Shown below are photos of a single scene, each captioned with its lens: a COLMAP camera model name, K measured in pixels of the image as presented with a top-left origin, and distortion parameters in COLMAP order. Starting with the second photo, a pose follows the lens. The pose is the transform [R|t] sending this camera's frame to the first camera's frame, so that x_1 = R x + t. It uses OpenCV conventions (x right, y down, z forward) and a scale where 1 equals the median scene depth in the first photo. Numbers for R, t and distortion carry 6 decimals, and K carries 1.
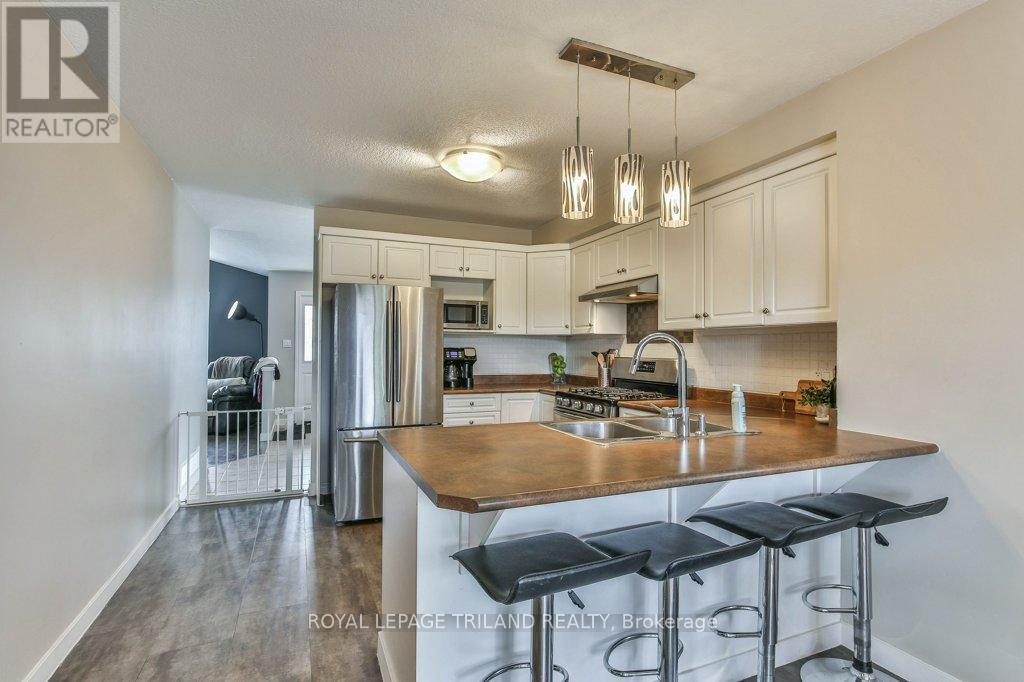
lens RADIAL K [[477.4, 0, 505.0], [0, 477.4, 340.7], [0, 0, 1]] dist [-0.031750, -0.001043]
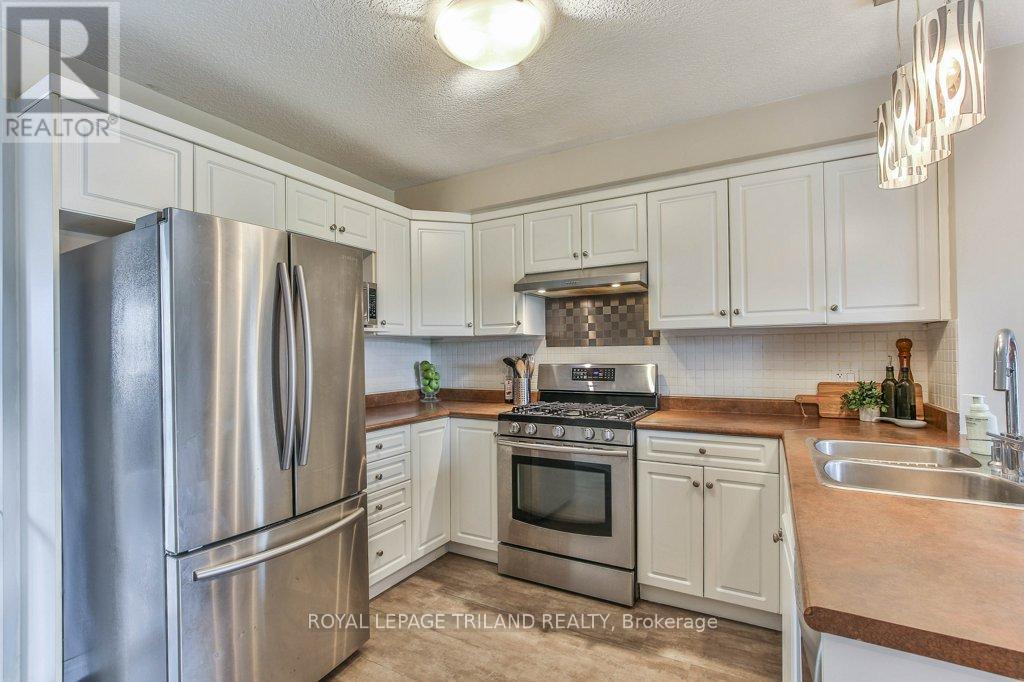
lens RADIAL K [[477.4, 0, 511.4], [0, 477.4, 346.3], [0, 0, 1]] dist [-0.031750, -0.001043]
pose [[0.799412, -0.007445, 0.600737, -0.283202], [0.006666, 0.999972, 0.003523, 0.001685], [-0.600746, 0.001188, 0.799439, 0.382494]]
